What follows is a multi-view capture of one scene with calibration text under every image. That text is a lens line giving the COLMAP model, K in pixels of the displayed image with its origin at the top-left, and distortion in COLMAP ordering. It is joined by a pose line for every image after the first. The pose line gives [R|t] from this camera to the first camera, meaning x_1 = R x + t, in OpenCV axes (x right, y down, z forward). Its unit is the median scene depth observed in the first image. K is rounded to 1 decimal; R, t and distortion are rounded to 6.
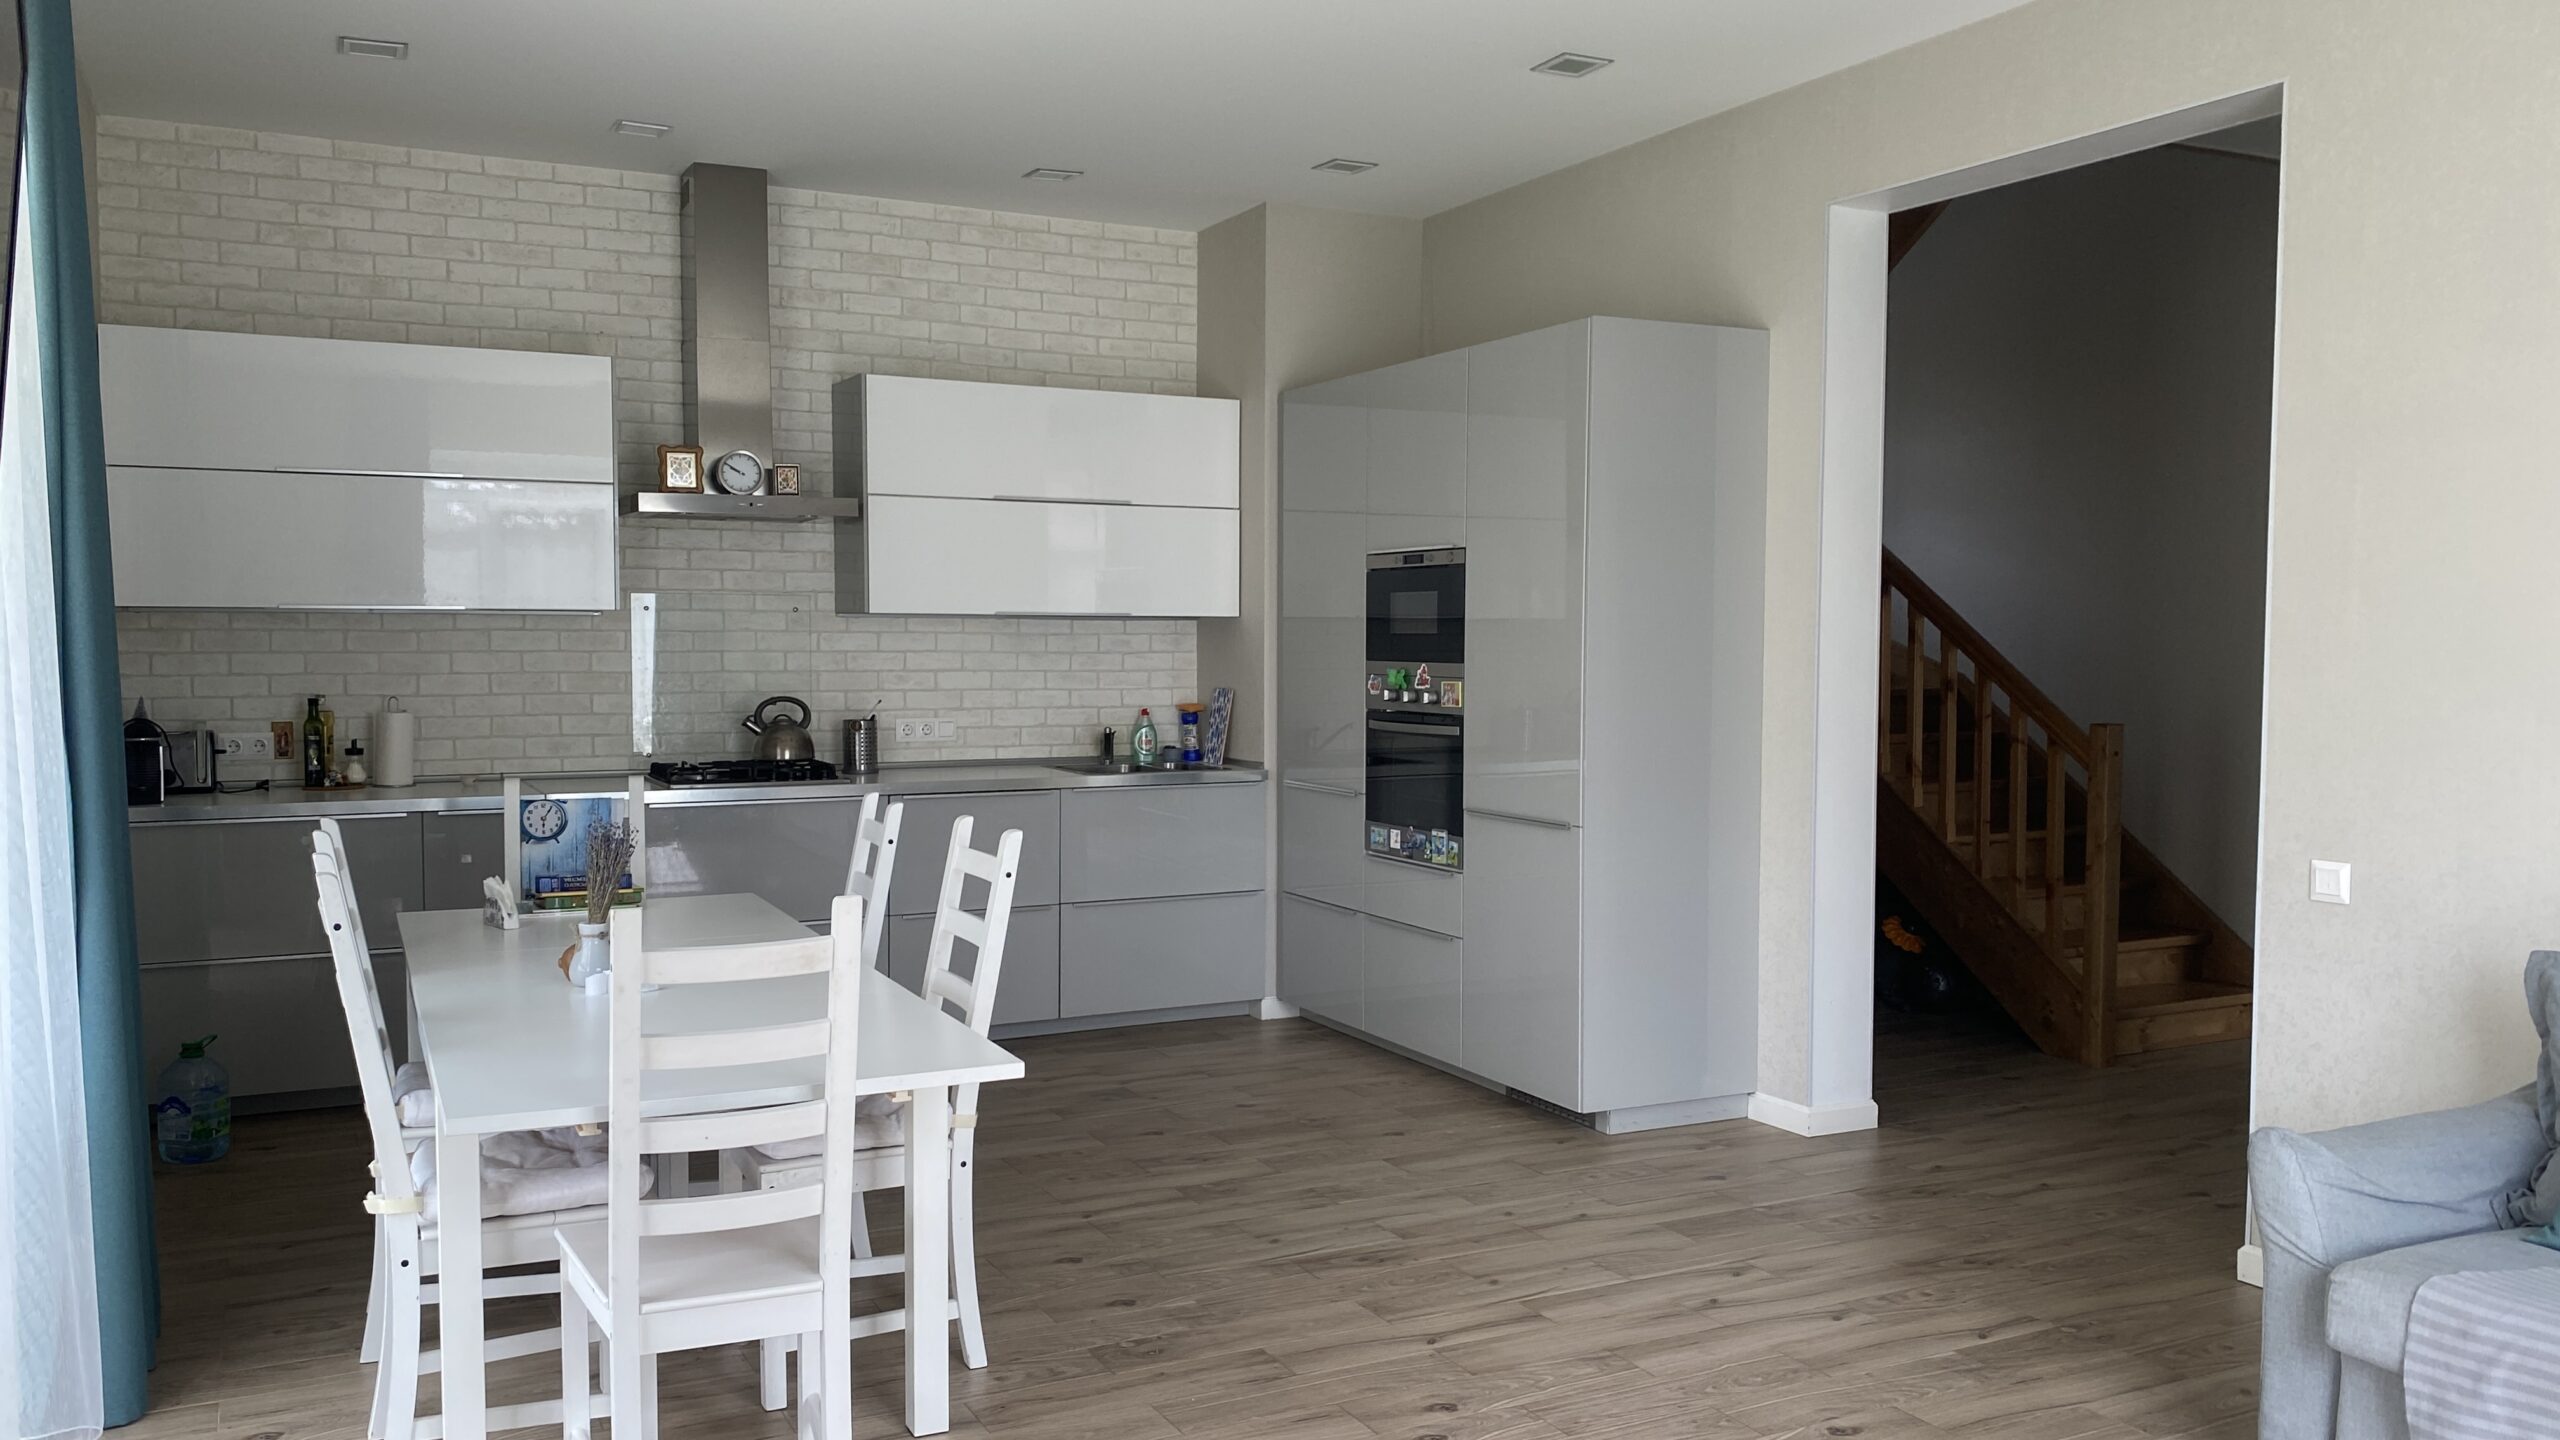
lens RADIAL K [[1965.3, 0, 1269.8], [0, 1965.3, 748.1], [0, 0, 1]] dist [0.071351, -0.086815]
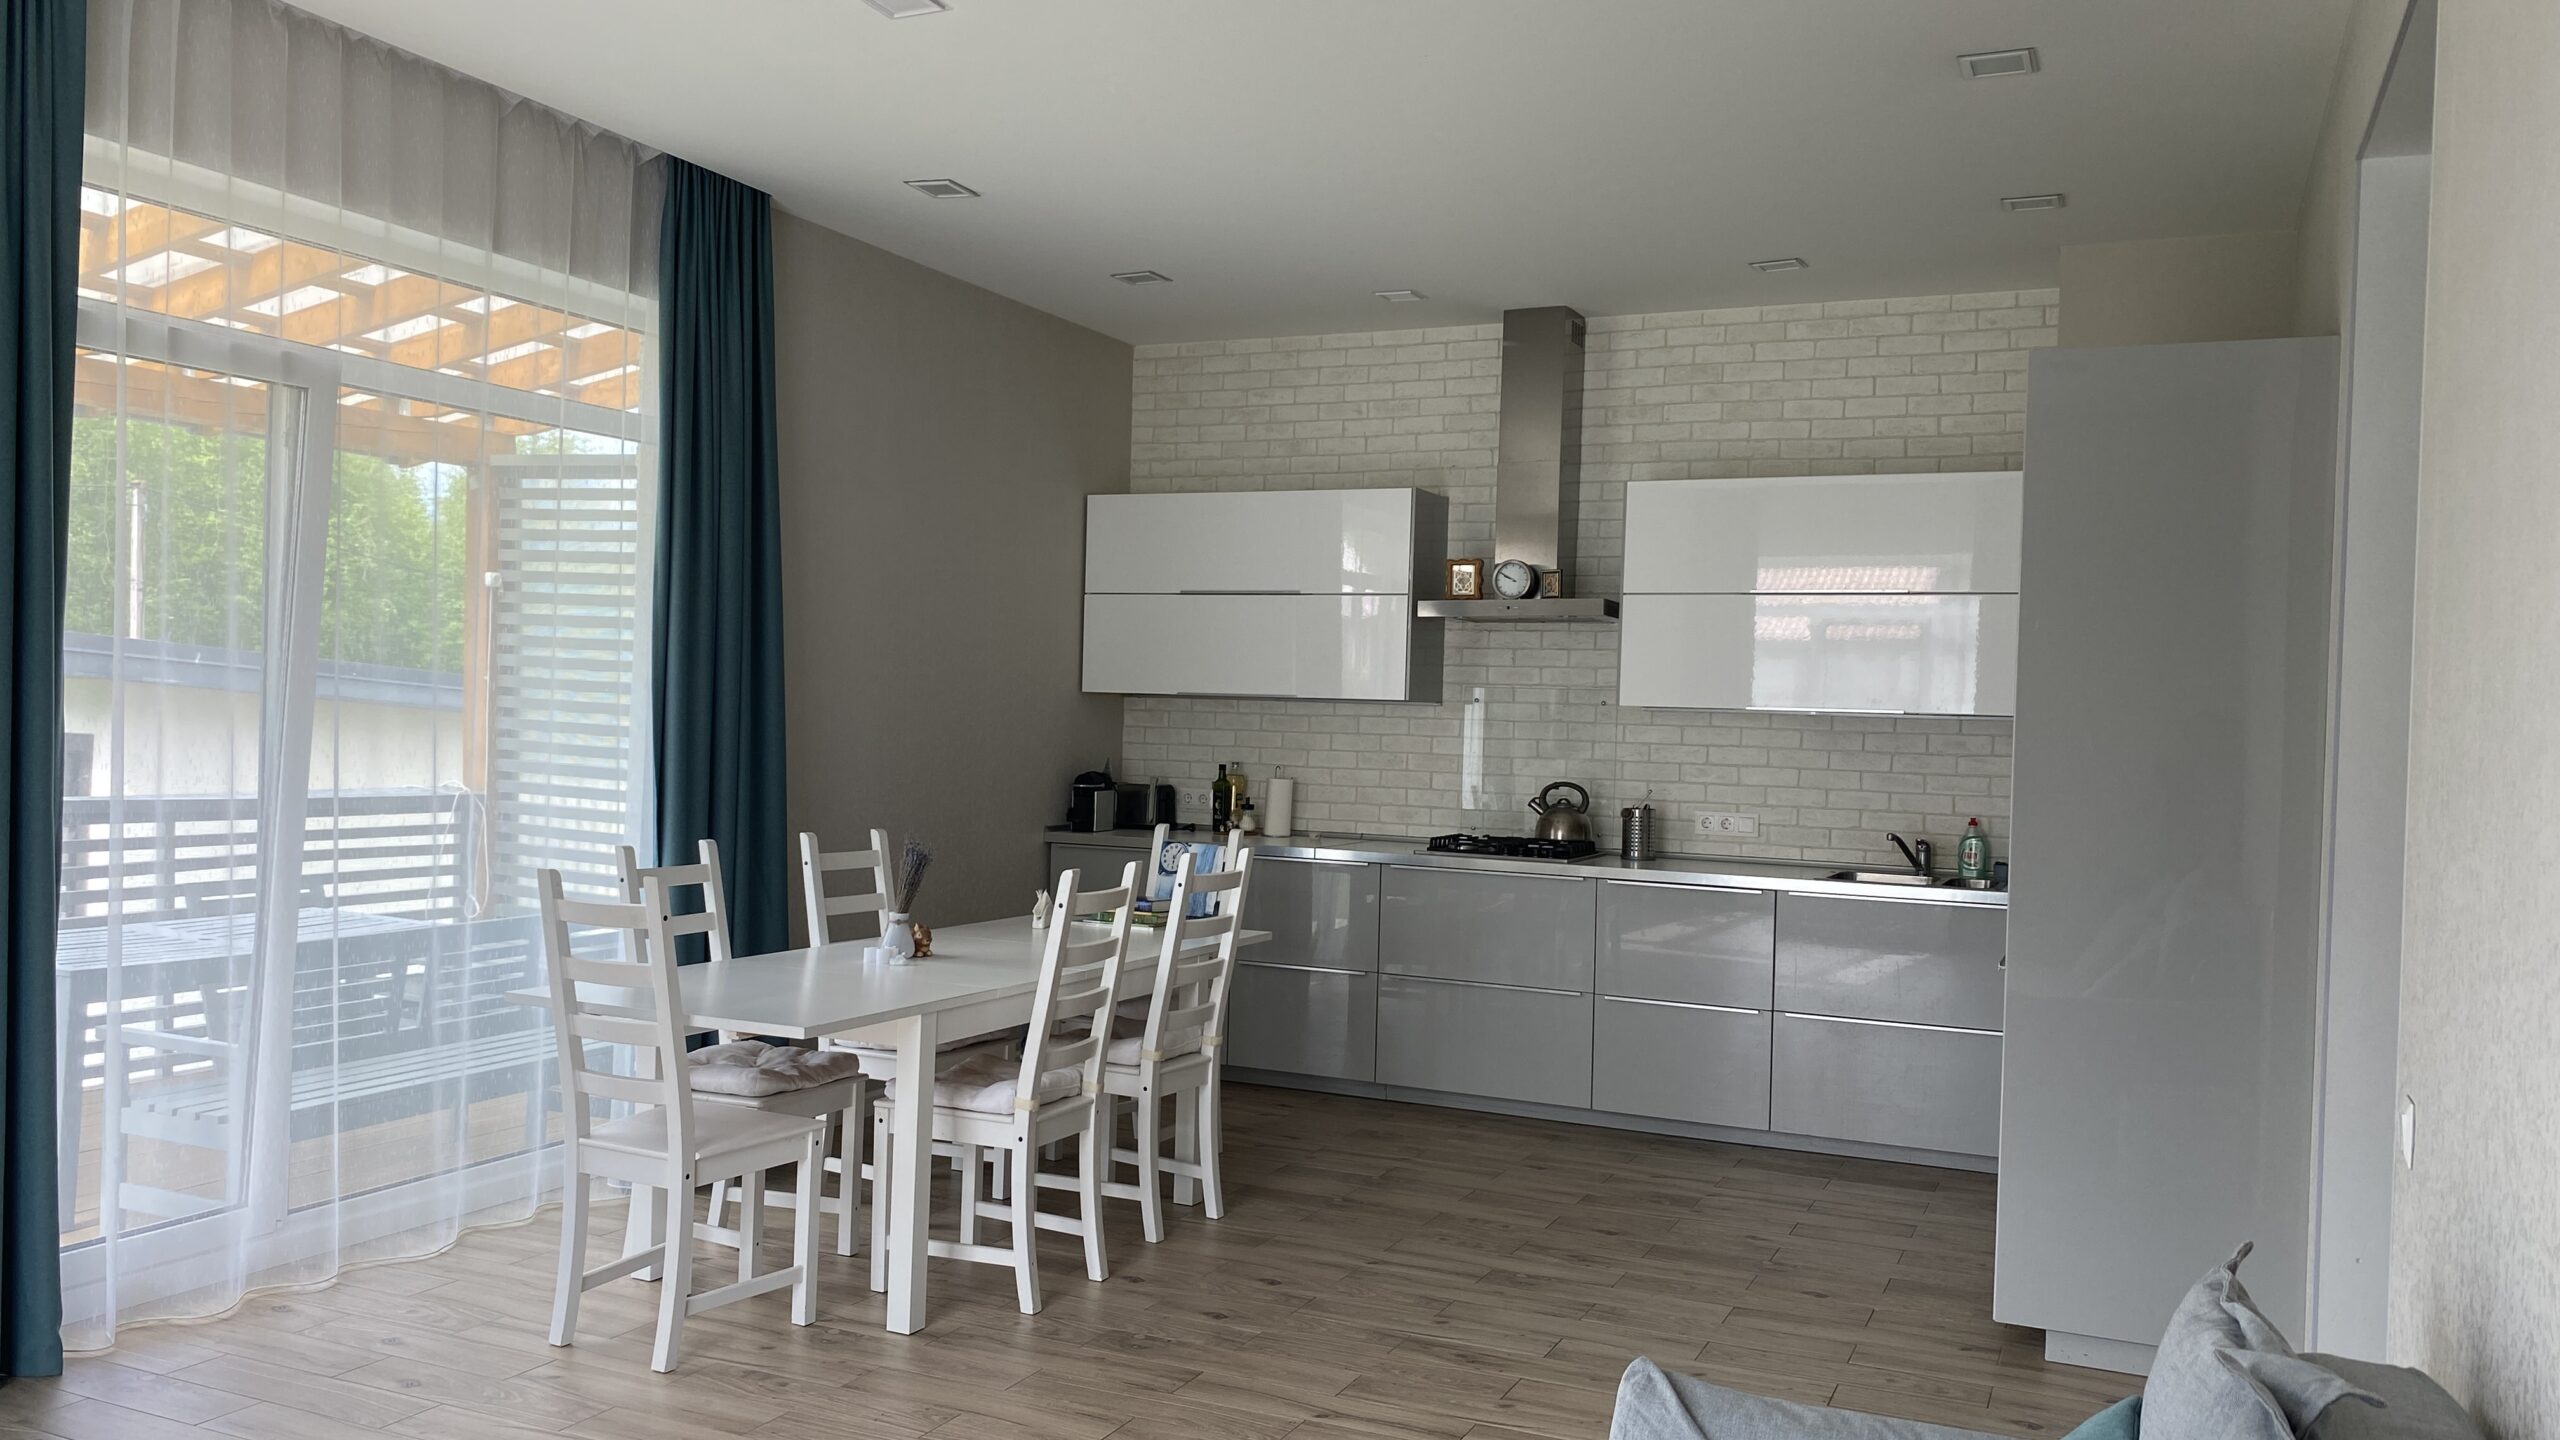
lens RADIAL K [[1965.3, 0, 1223.2], [0, 1965.3, 731.1], [0, 0, 1]] dist [0.071351, -0.086815]
pose [[0.611424, 0.021129, -0.791021, 0.522394], [-0.076092, 0.996581, -0.032196, -0.005320], [0.787636, 0.079876, 0.610941, 0.202014]]
